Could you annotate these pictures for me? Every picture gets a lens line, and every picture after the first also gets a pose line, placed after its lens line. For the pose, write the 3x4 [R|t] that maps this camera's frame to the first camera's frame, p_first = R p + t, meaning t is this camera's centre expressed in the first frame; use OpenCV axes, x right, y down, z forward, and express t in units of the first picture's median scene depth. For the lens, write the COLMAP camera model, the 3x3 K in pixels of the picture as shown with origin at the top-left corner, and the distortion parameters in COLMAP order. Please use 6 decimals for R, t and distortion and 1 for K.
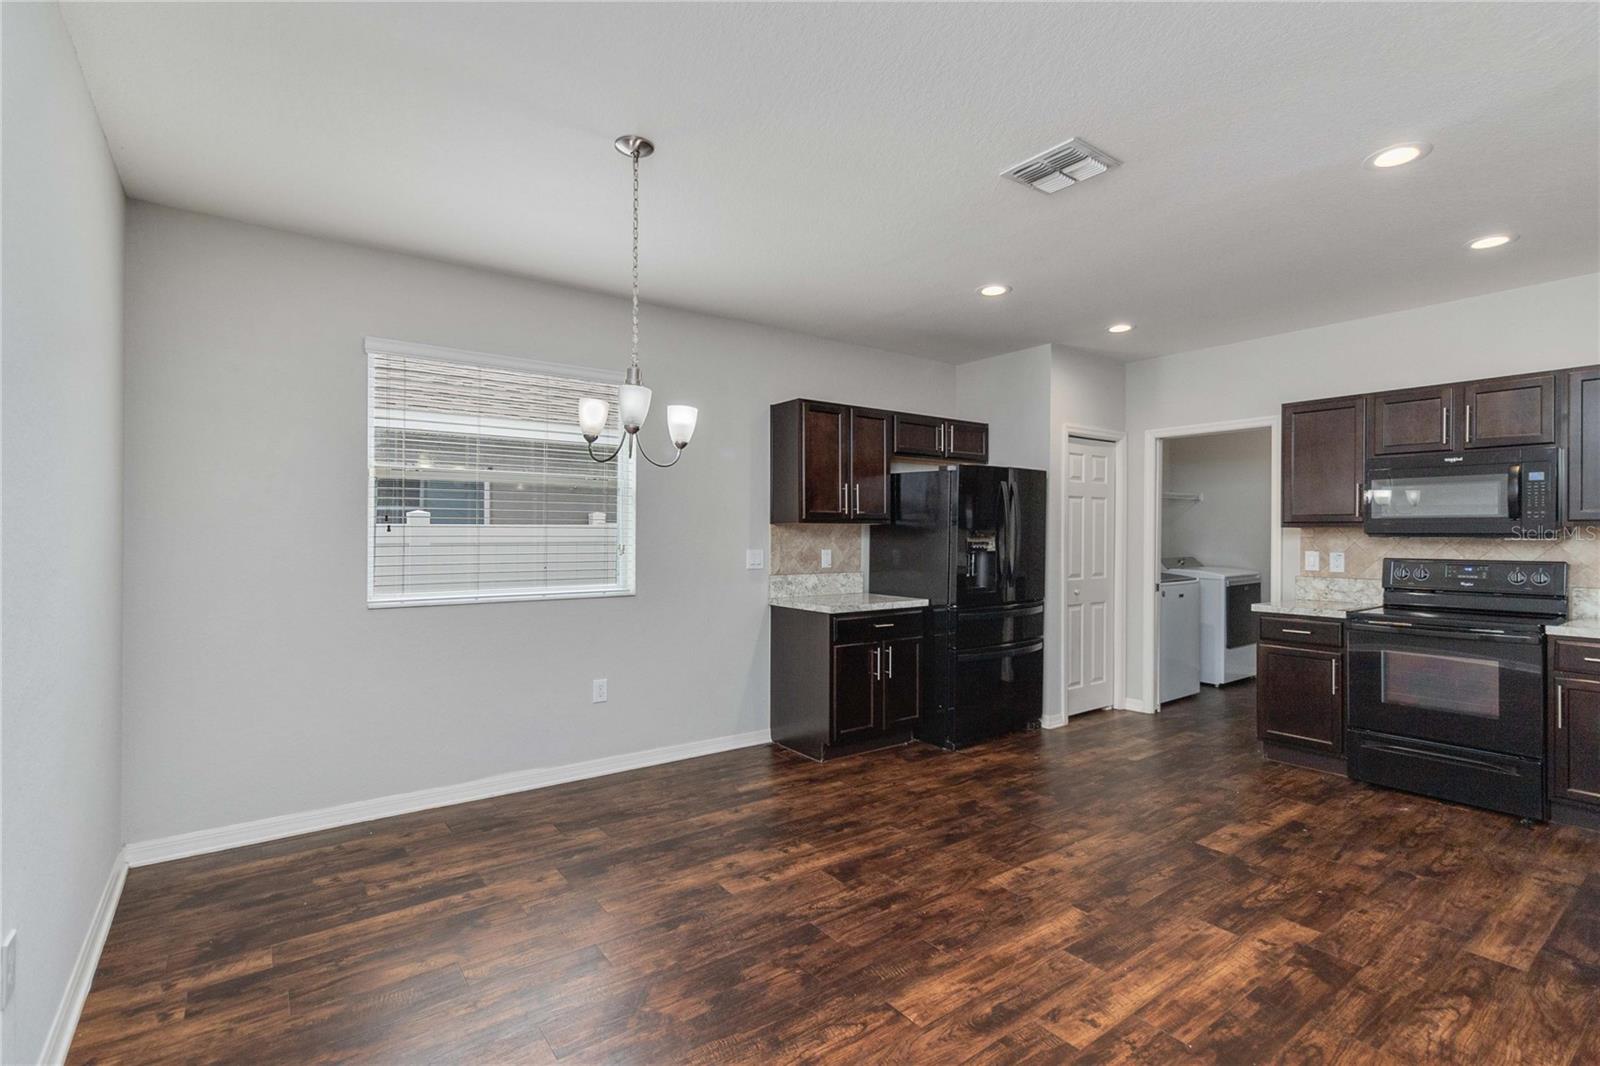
lens RADIAL K [[742.0, 0, 804.1], [0, 742.0, 532.8], [0, 0, 1]] dist [0.000499, 0.000224]
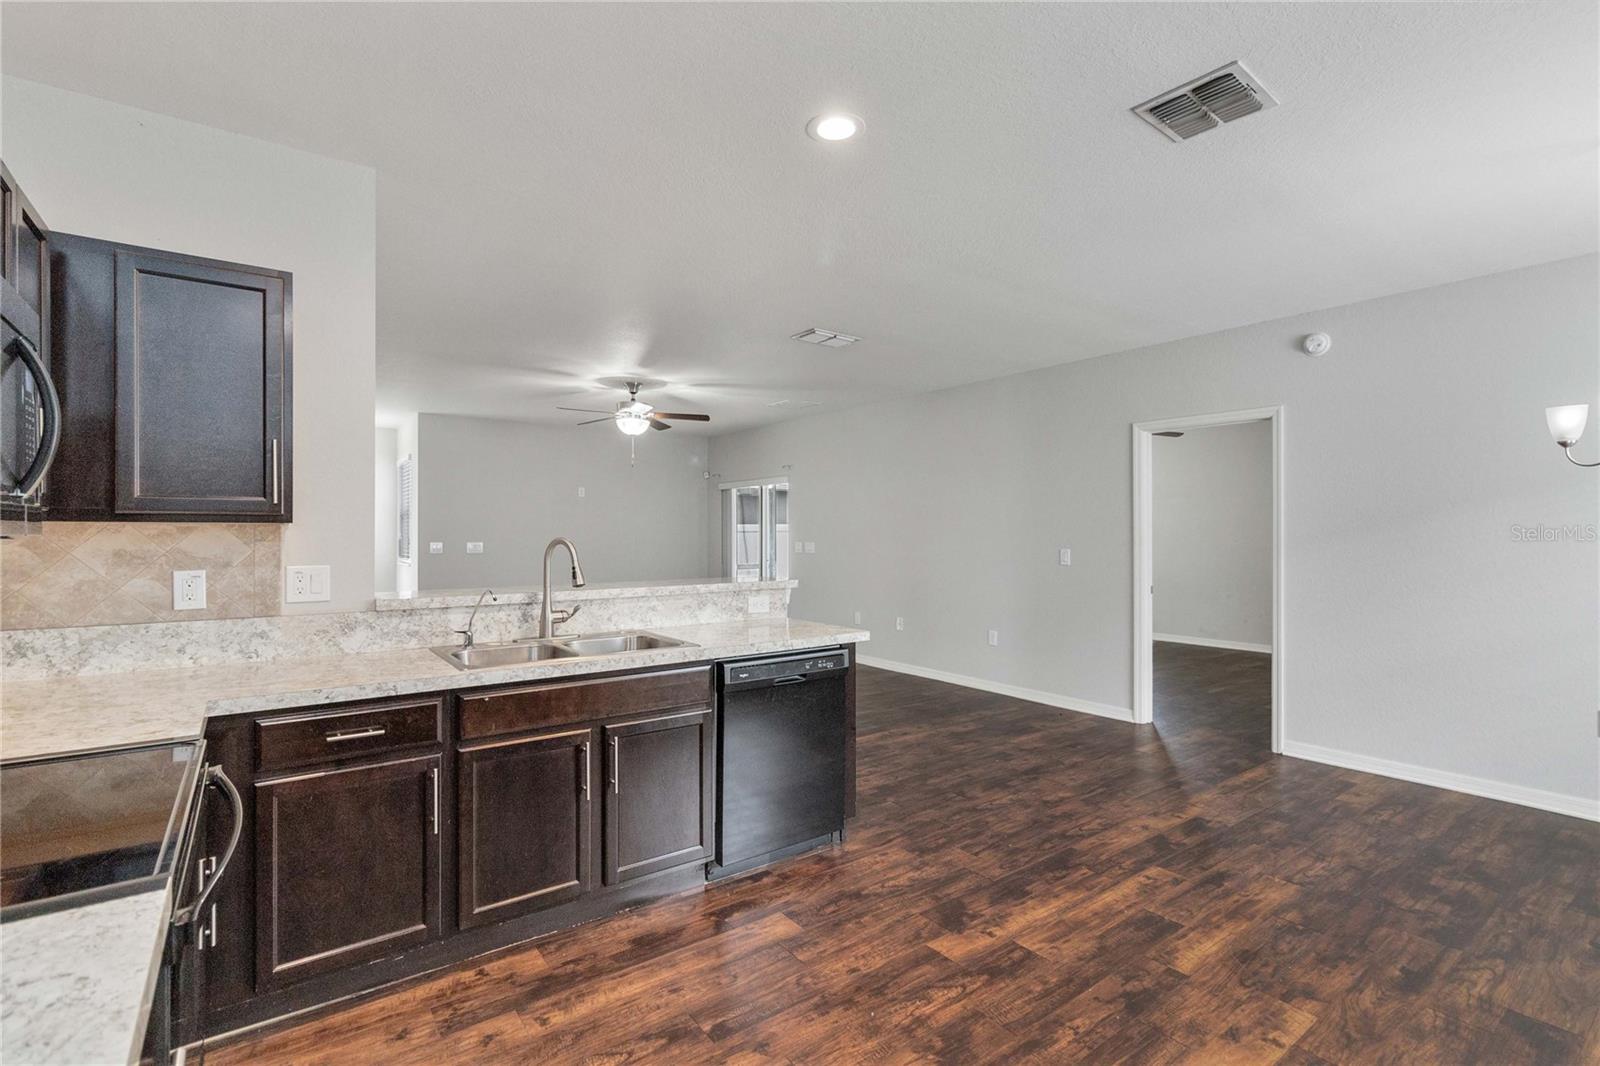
lens RADIAL K [[742.0, 0, 804.1], [0, 742.0, 532.8], [0, 0, 1]] dist [0.000499, 0.000224]
pose [[-0.999994, -0.001692, -0.003057, 0.501463], [-0.001685, 0.999996, -0.002410, 0.000274], [0.003061, -0.002404, -0.999992, 1.151905]]
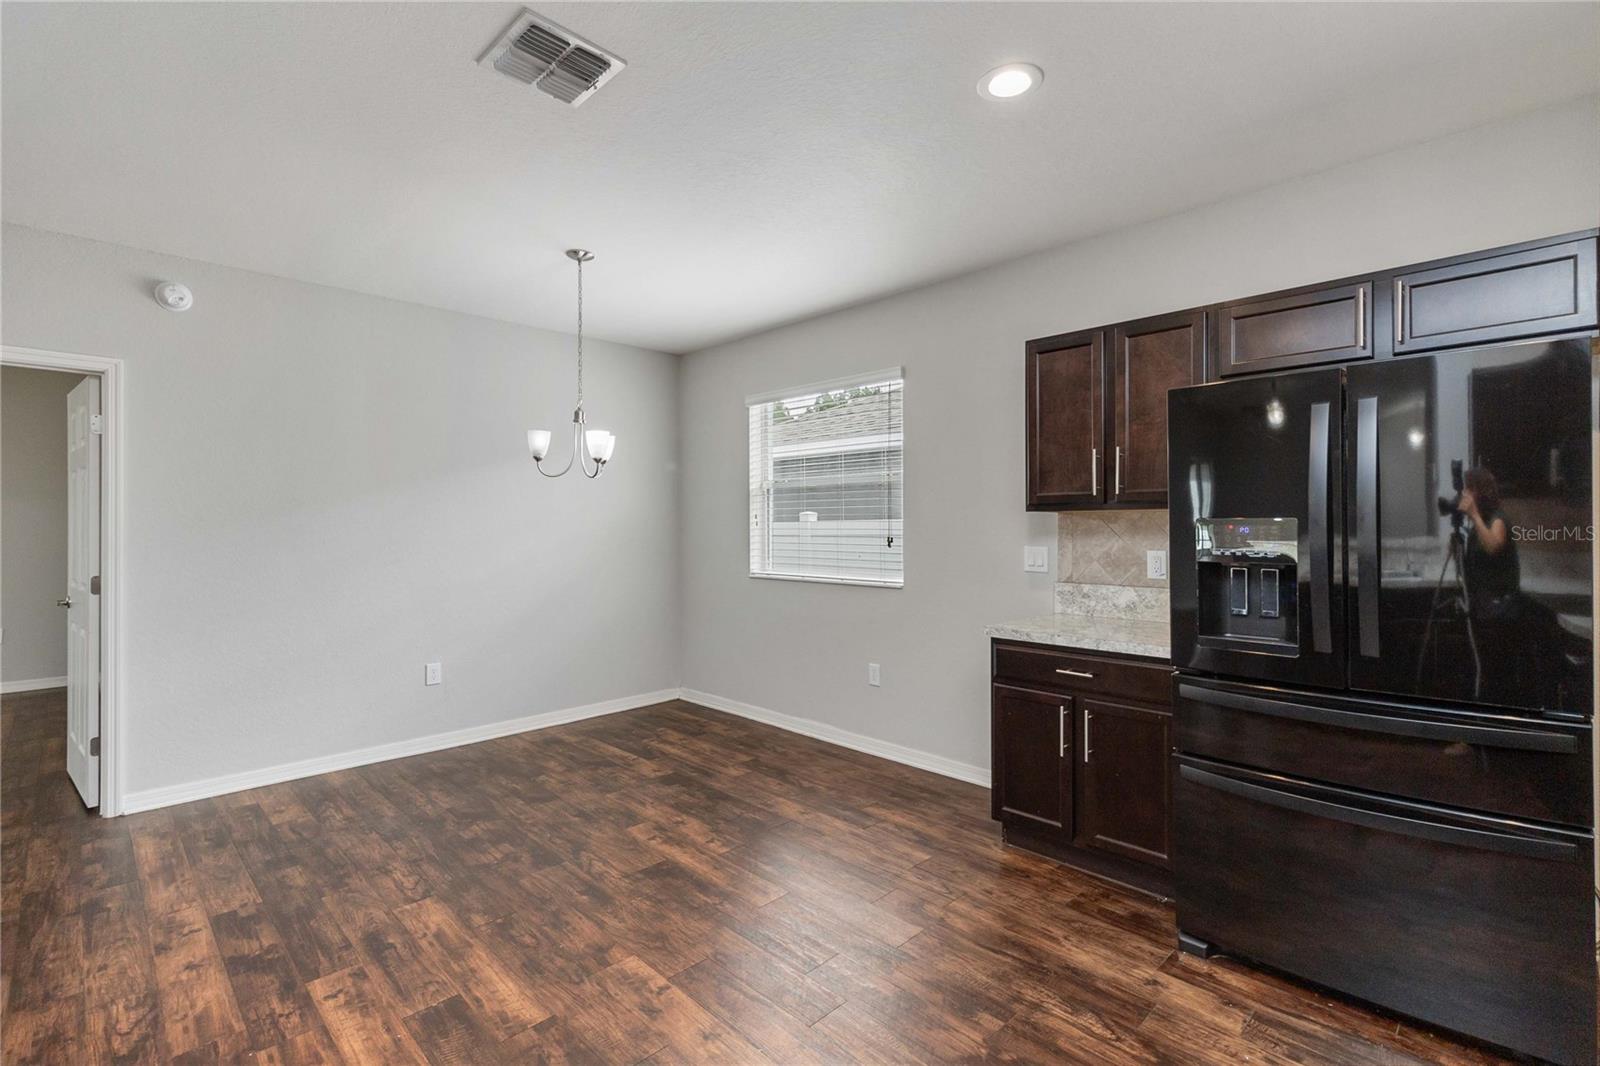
lens RADIAL K [[733.8, 0, 801.2], [0, 733.8, 522.3], [0, 0, 1]] dist [0.000464, -0.000029]
pose [[0.140184, -0.006865, -0.990102, 0.715740], [0.004811, 0.999969, -0.006252, 0.001161], [0.990114, -0.003887, 0.140213, 0.716958]]
